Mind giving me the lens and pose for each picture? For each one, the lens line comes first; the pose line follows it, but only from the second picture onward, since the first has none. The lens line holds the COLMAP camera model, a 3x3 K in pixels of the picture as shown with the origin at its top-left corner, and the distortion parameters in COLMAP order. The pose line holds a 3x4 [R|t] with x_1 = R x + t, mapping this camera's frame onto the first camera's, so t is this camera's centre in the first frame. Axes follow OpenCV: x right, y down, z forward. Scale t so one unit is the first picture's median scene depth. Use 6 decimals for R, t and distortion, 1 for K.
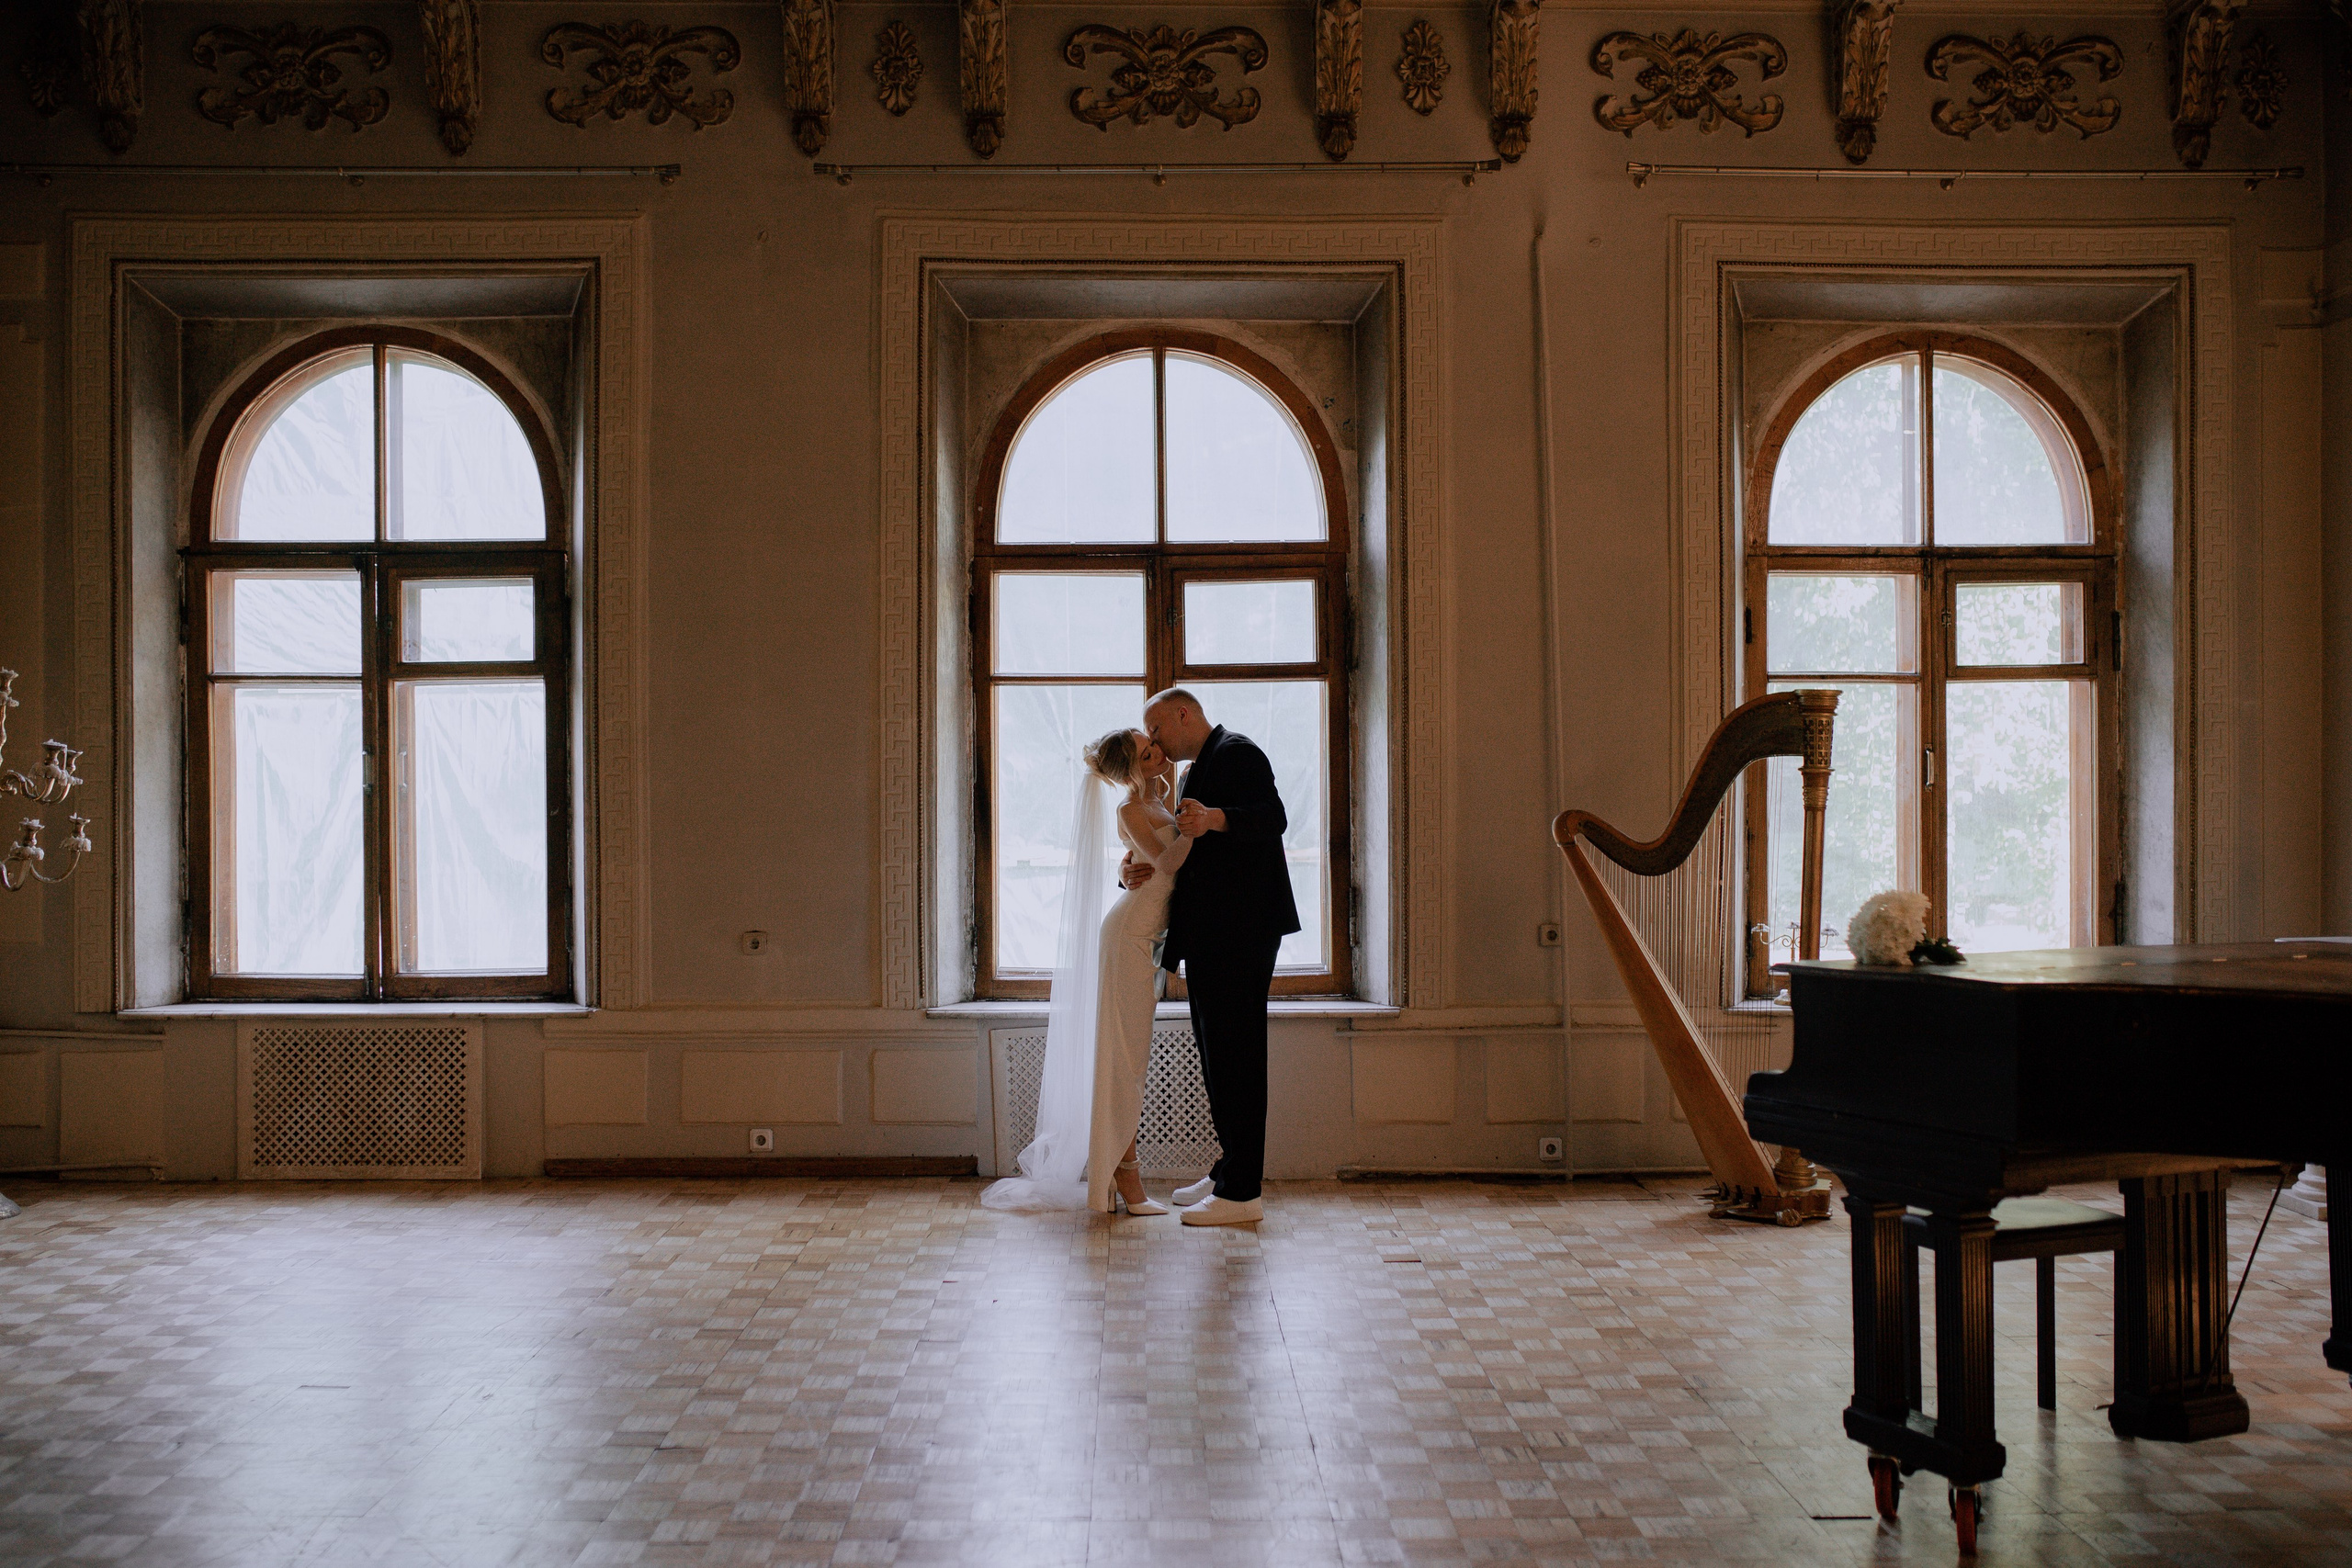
lens RADIAL K [[2270.4, 0, 1180.0], [0, 2270.4, 784.6], [0, 0, 1]] dist [-0.066610, 0.115085]
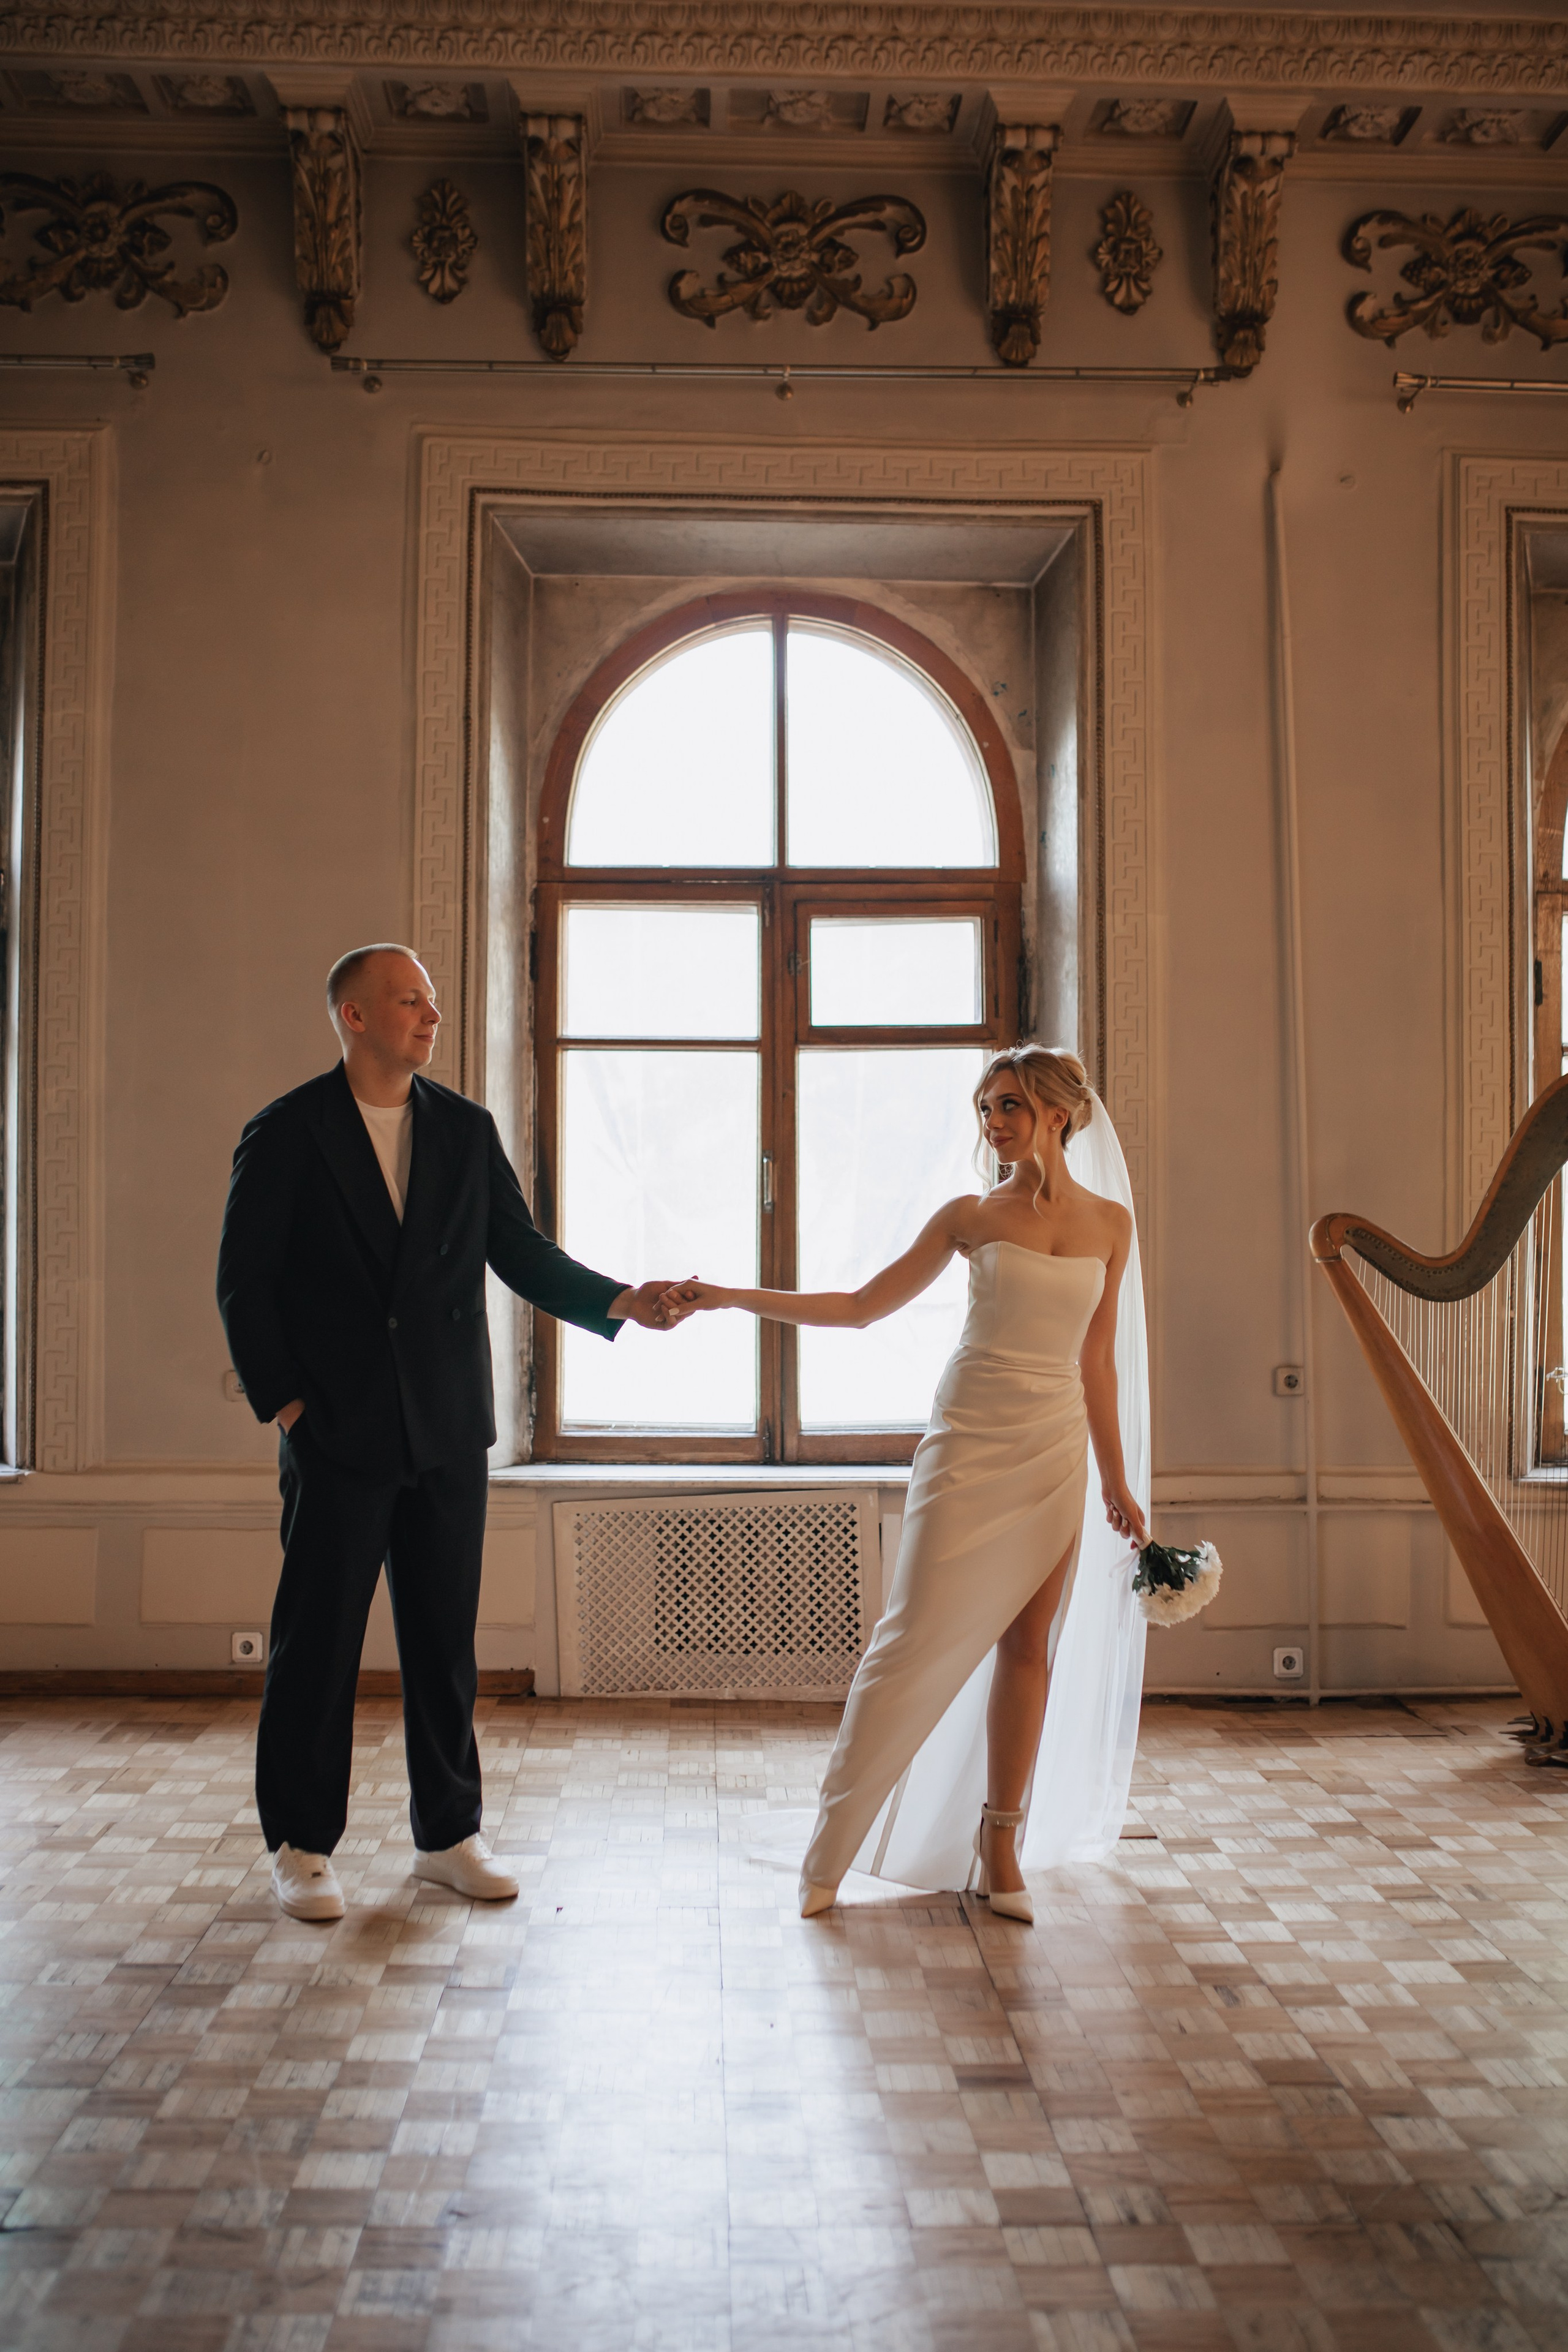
lens RADIAL K [[2308.7, 0, 784.0], [0, 2308.7, 1176.0], [0, 0, 1]] dist [-0.071739, 0.132480]
pose [[0.999796, 0.007622, 0.018689, -0.021677], [-0.007193, 0.999711, -0.022930, 0.016402], [-0.018858, 0.022791, 0.999562, 0.227960]]
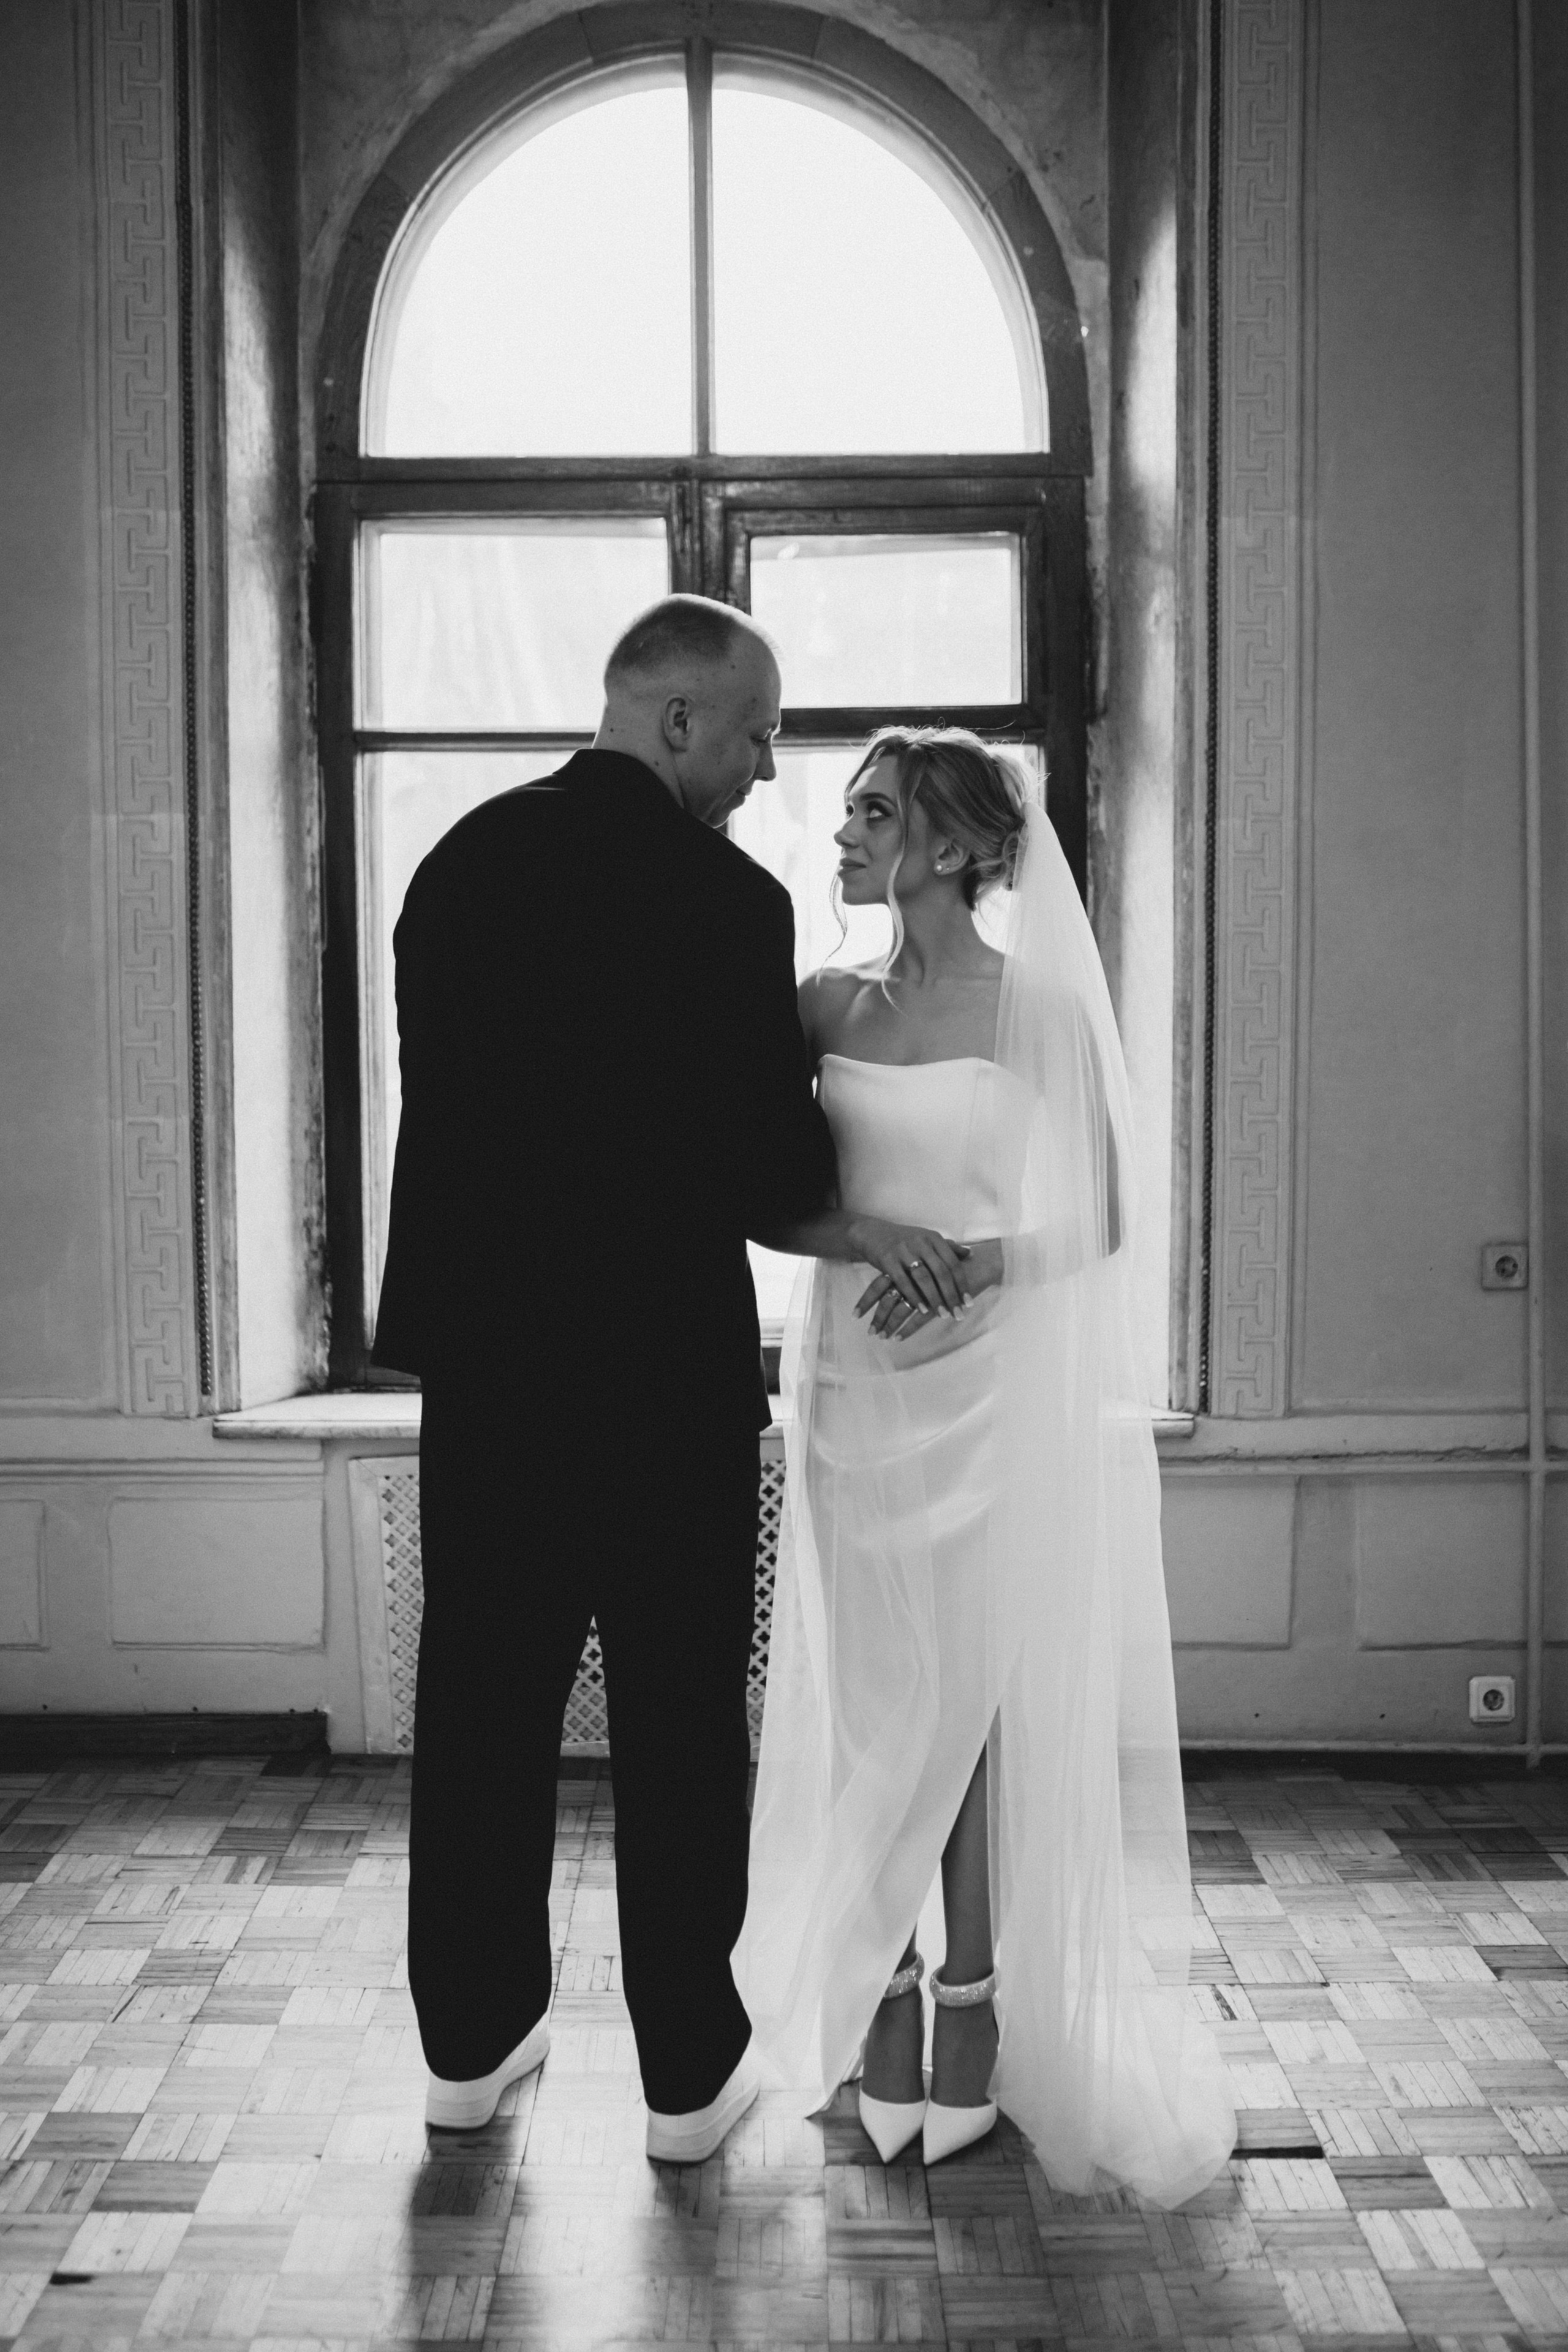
lens RADIAL K [[2308.7, 0, 784.0], [0, 2308.7, 1176.0], [0, 0, 1]] dist [-0.071739, 0.132480]
pose [[0.999975, 0.002221, -0.006680, 0.012989], [-0.001712, 0.997161, 0.075276, 0.010547], [0.006828, -0.075263, 0.997140, 0.512334]]
